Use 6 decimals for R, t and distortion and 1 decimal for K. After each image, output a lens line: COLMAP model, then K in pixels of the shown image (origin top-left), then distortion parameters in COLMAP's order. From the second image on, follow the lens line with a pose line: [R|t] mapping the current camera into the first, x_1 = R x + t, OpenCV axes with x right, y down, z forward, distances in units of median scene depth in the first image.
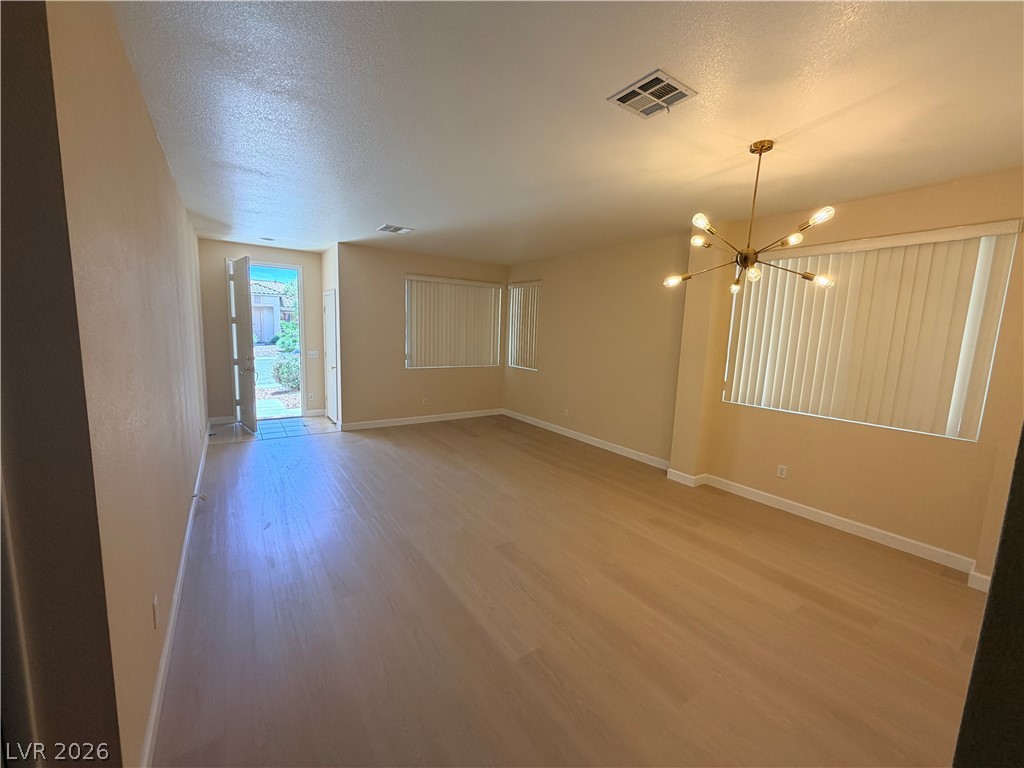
lens RADIAL K [[404.1, 0, 510.1], [0, 404.1, 382.5], [0, 0, 1]] dist [0.000873, -0.000031]
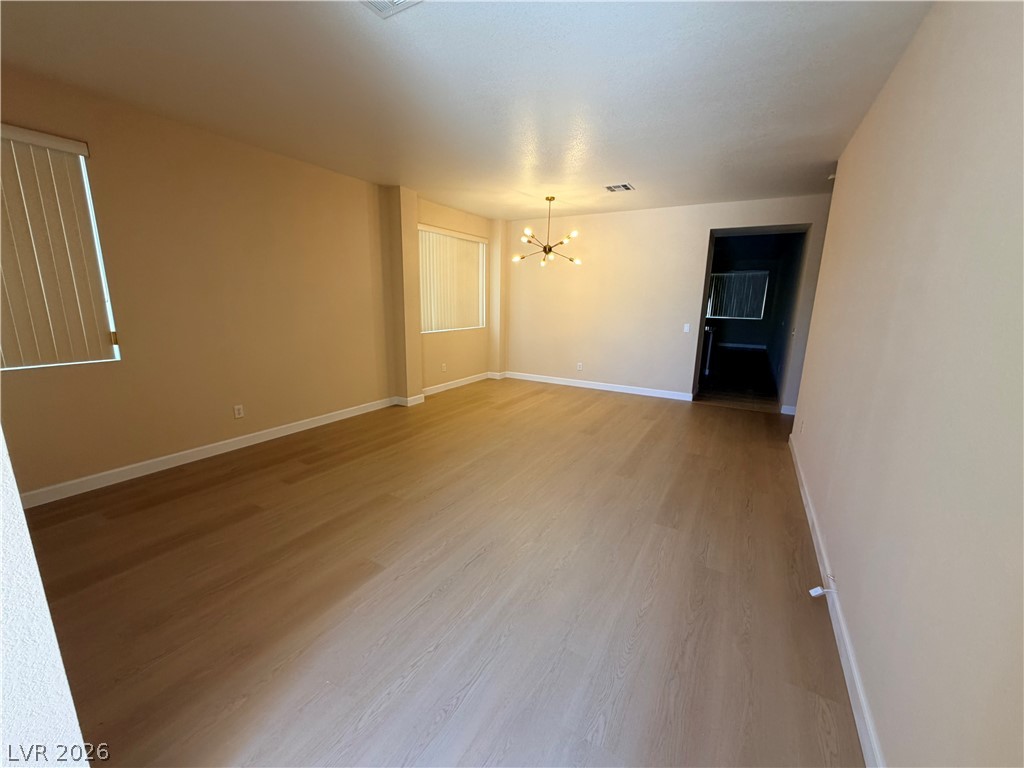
lens RADIAL K [[404.1, 0, 510.1], [0, 404.1, 382.5], [0, 0, 1]] dist [0.000873, -0.000031]
pose [[-0.393279, -0.251389, 0.884384, -0.679925], [0.078041, 0.949296, 0.304545, -0.151753], [-0.916101, 0.188789, -0.353719, 0.999179]]
